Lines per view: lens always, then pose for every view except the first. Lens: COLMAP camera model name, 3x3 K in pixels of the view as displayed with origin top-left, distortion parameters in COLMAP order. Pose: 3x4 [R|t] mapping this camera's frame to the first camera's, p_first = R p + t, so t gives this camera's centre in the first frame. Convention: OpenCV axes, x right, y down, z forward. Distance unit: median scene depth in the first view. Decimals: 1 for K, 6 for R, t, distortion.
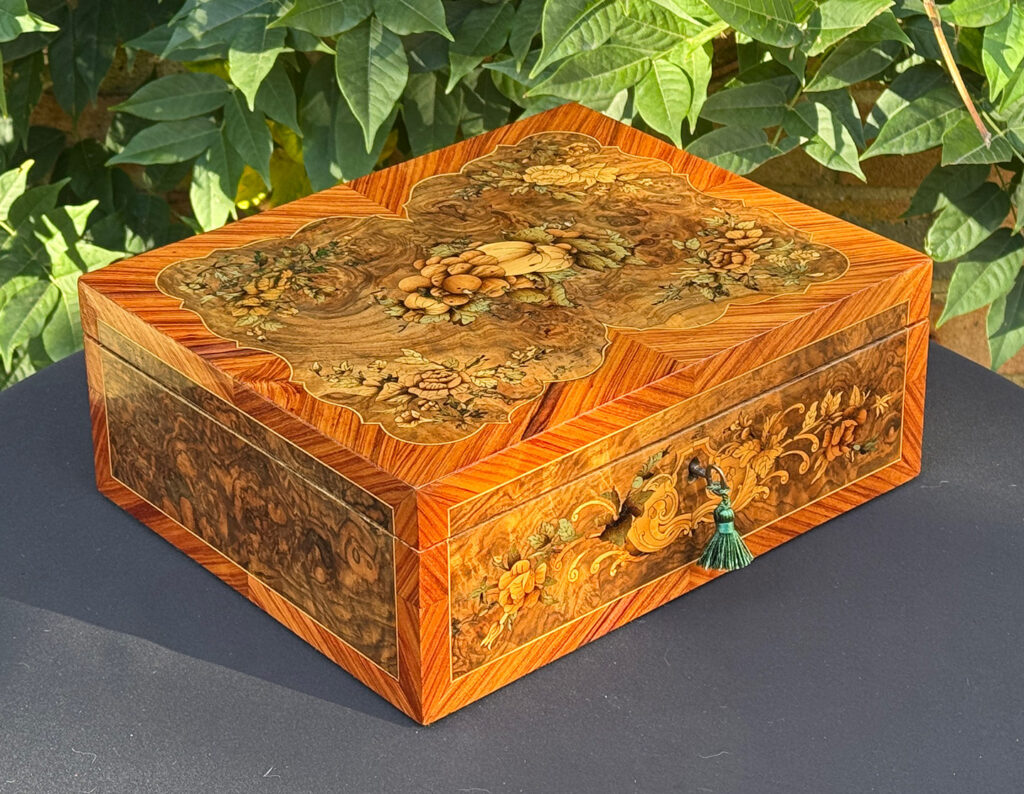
lens RADIAL K [[2650.1, 0, 510.7], [0, 2650.1, 355.0], [0, 0, 1]] dist [0.100054, 0.072464]
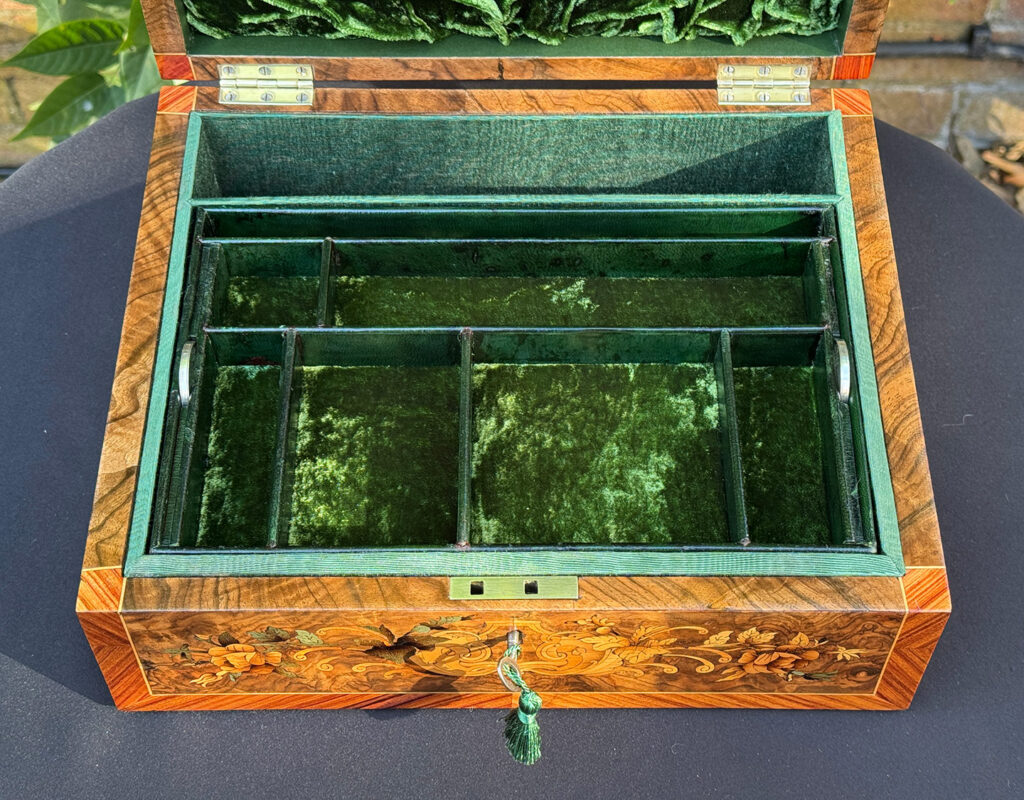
lens RADIAL K [[1670.7, 0, 518.3], [0, 1670.7, 364.7], [0, 0, 1]] dist [0.123041, -0.021243]
pose [[0.760845, 0.540597, -0.358984, 0.211820], [-0.315444, 0.791537, 0.523417, -0.298251], [0.567106, -0.285000, 0.772765, 0.624394]]
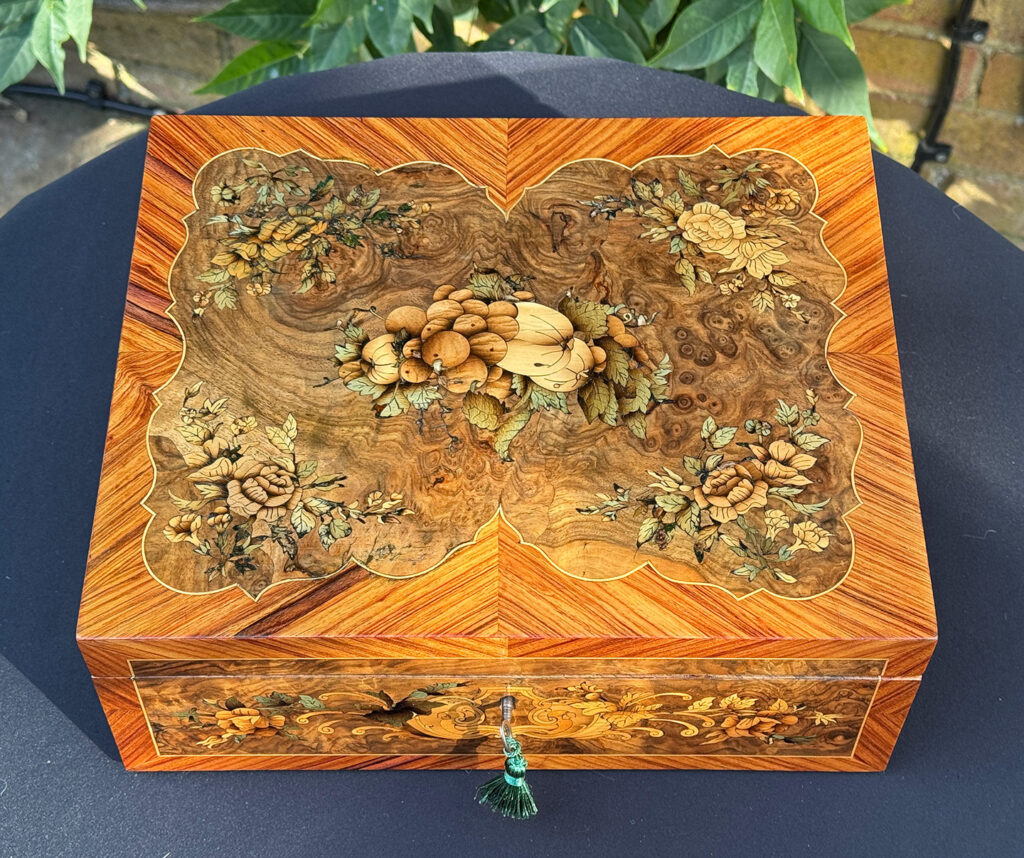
lens RADIAL K [[1838.7, 0, 512.0], [0, 1838.7, 429.0], [0, 0, 1]] dist [0.126168, -0.056656]
pose [[0.760077, 0.550501, -0.345300, 0.229414], [-0.319130, 0.779090, 0.539607, -0.352821], [0.566074, -0.299947, 0.767849, 0.567817]]
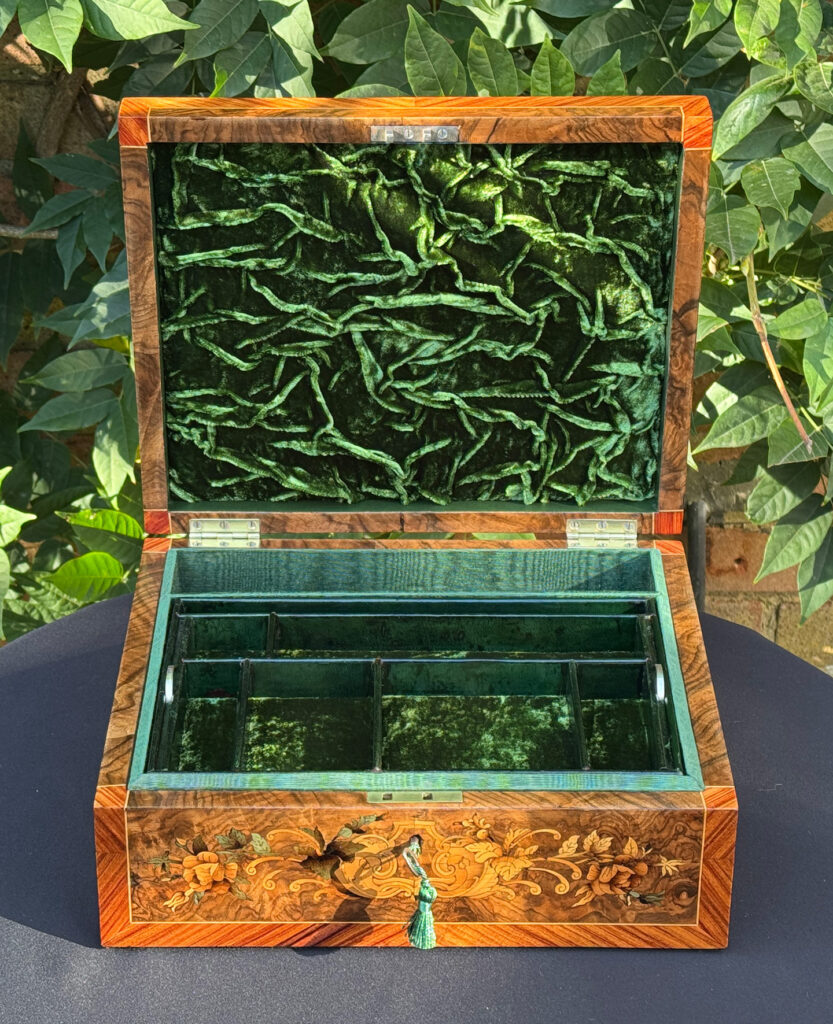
lens RADIAL K [[2260.6, 0, 371.8], [0, 2260.6, 509.9], [0, 0, 1]] dist [0.099365, 0.085456]
pose [[0.753641, 0.331670, -0.567469, 0.541618], [-0.314452, 0.940075, 0.131832, -0.204459], [0.577187, 0.079088, 0.812773, 0.220719]]
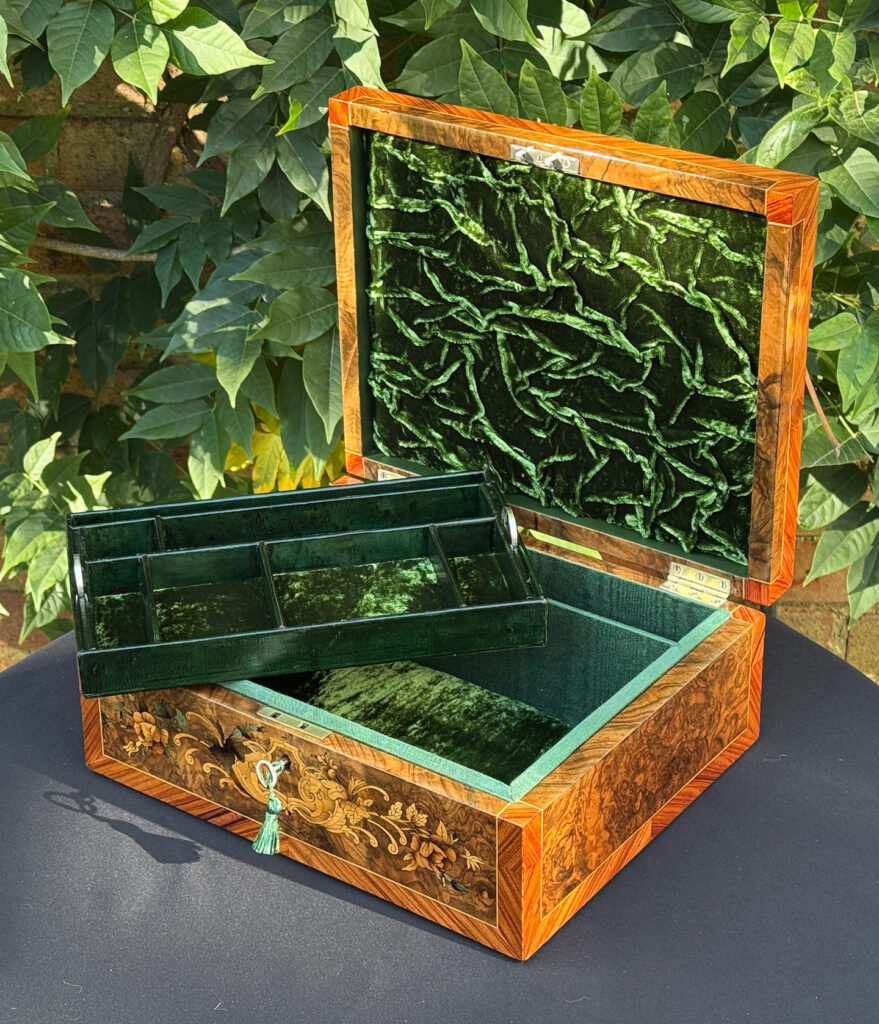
lens RADIAL K [[2214.7, 0, 405.0], [0, 2214.7, 531.2], [0, 0, 1]] dist [0.066732, -0.125438]
pose [[0.226819, 0.472263, -0.851775, 0.906568], [-0.443126, 0.828844, 0.341549, -0.421496], [0.867290, 0.299974, 0.397270, 0.611100]]
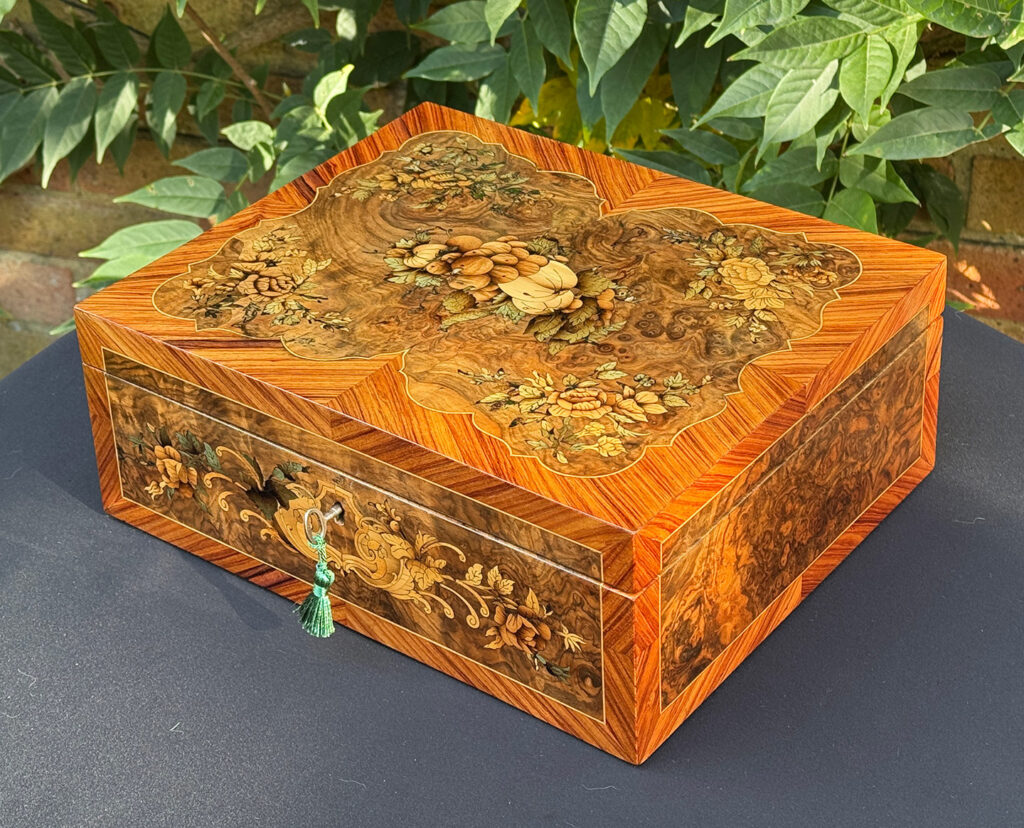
lens RADIAL K [[2155.4, 0, 545.1], [0, 2155.4, 316.9], [0, 0, 1]] dist [0.109825, 0.093932]
pose [[0.223408, 0.509903, -0.830715, 0.707675], [-0.432601, 0.815590, 0.384278, -0.352336], [0.873467, 0.273517, 0.402794, 0.731371]]
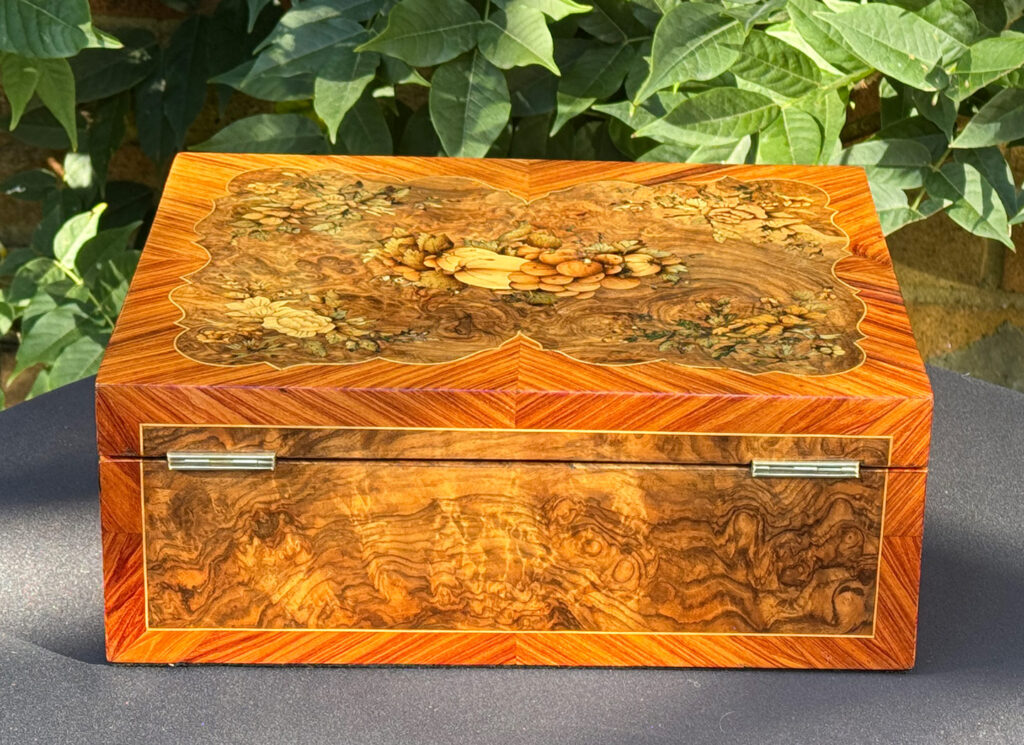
lens RADIAL K [[2761.0, 0, 590.6], [0, 2761.0, 372.5], [0, 0, 1]] dist [0.085083, 0.322036]
pose [[-0.770600, -0.266040, 0.579137, -0.591657], [0.290659, 0.661996, 0.690854, -0.670511], [-0.567180, 0.700703, -0.432807, 1.486801]]
